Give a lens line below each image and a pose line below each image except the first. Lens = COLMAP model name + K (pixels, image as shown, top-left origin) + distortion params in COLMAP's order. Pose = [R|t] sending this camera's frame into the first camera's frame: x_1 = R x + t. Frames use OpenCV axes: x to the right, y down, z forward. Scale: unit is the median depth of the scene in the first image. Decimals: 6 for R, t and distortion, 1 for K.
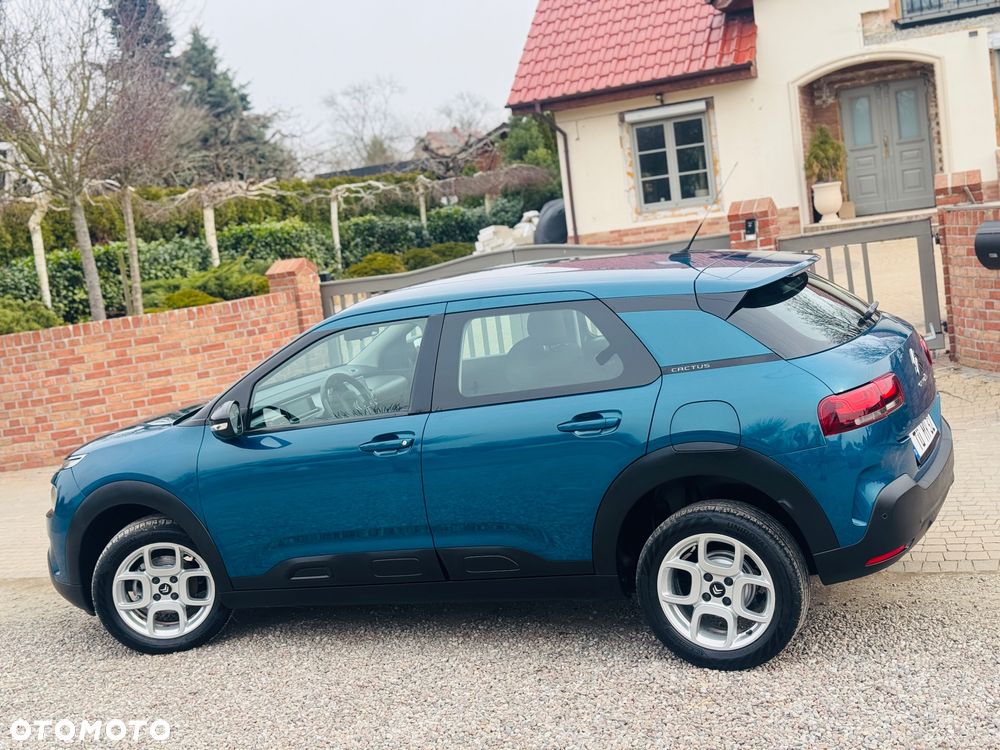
lens RADIAL K [[1389.6, 0, 498.4], [0, 1389.6, 381.2], [0, 0, 1]] dist [0.100460, 0.000000]
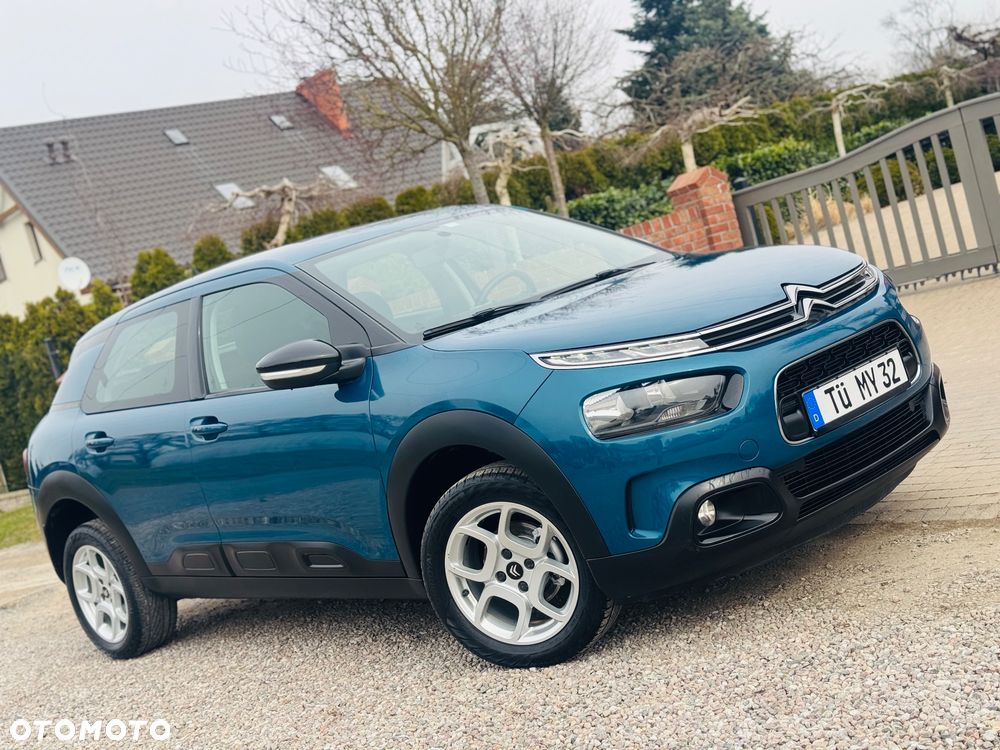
lens RADIAL K [[1389.6, 0, 498.3], [0, 1389.6, 383.4], [0, 0, 1]] dist [0.100460, 0.000000]
pose [[0.906080, -0.100529, -0.410991, 0.082086], [0.114884, 0.993325, 0.010306, 0.020423], [0.407212, -0.056555, 0.911581, 0.159315]]
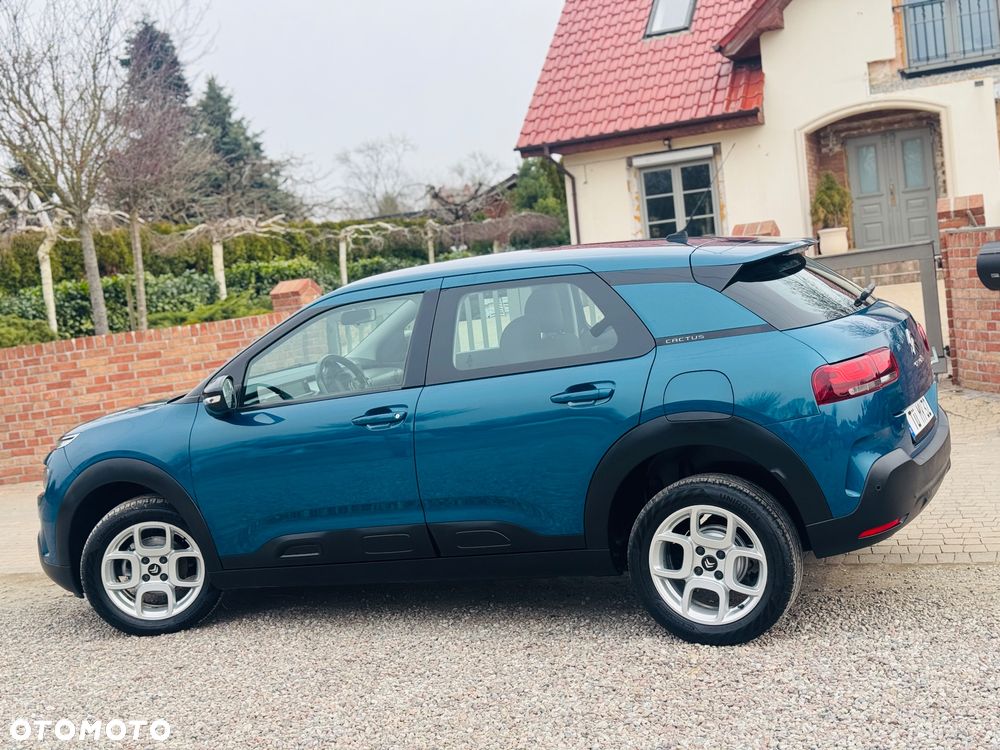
lens RADIAL K [[1389.6, 0, 500.4], [0, 1389.6, 377.4], [0, 0, 1]] dist [0.100460, 0.000000]
pose [[0.999856, 0.016302, -0.004792, 0.004516], [-0.016504, 0.998816, -0.045753, 0.026145], [0.004040, 0.045826, 0.998941, 0.002259]]
